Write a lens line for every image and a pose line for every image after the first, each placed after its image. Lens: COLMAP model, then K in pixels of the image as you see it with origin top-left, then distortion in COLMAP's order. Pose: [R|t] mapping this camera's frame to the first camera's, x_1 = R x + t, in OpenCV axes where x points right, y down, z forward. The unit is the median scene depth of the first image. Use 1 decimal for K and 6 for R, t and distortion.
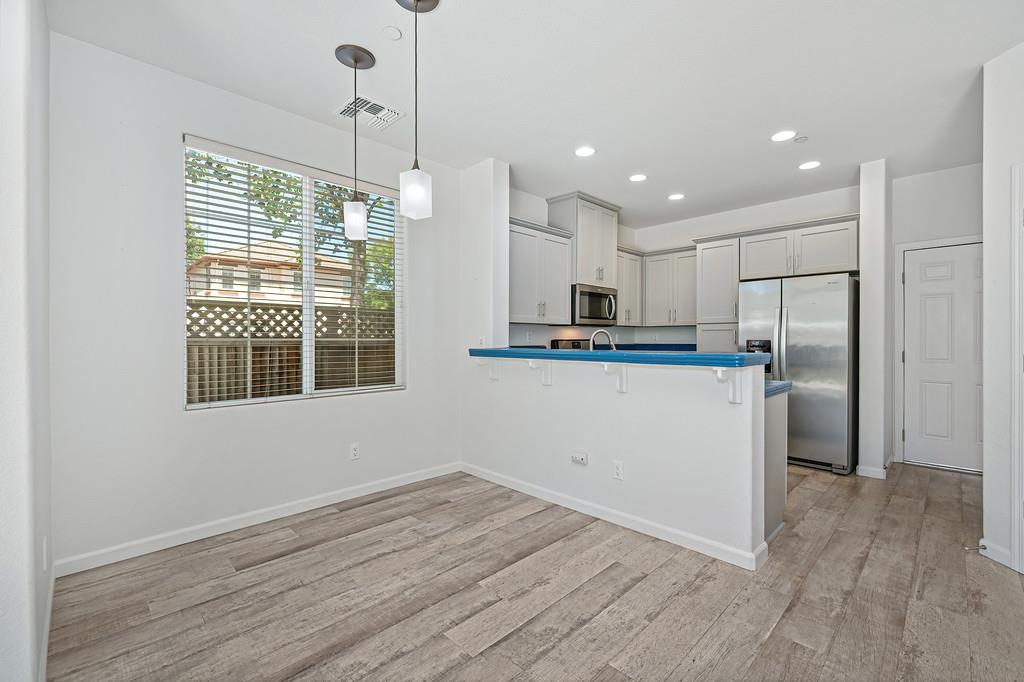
lens RADIAL K [[439.1, 0, 515.0], [0, 439.1, 339.4], [0, 0, 1]] dist [-0.000369, 0.000227]
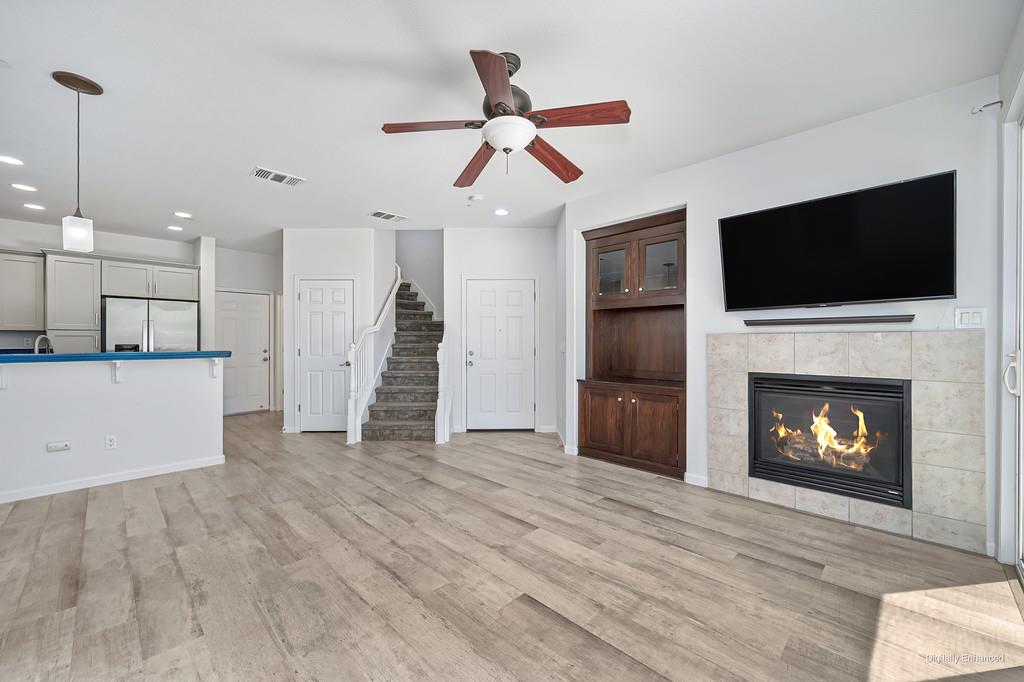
lens RADIAL K [[405.8, 0, 517.6], [0, 405.8, 341.6], [0, 0, 1]] dist [-0.000133, 0.000029]
pose [[-0.014727, 0.001276, 0.999891, -0.738687], [0.002085, 0.999997, -0.001245, -0.002349], [-0.999889, 0.002067, -0.014730, -0.155490]]
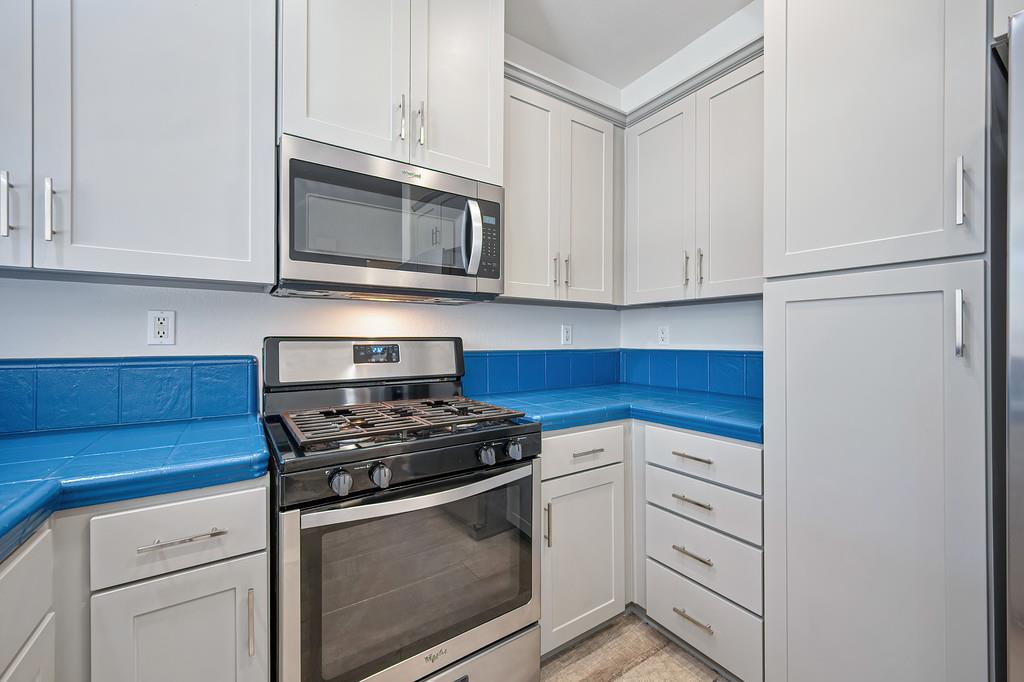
lens RADIAL K [[405.8, 0, 517.1], [0, 405.8, 339.3], [0, 0, 1]] dist [-0.000133, 0.000029]
pose [[0.980200, 0.000425, -0.198010, 0.396782], [-0.000857, 0.999997, -0.002098, 0.002824], [0.198009, 0.002226, 0.980198, 0.917446]]
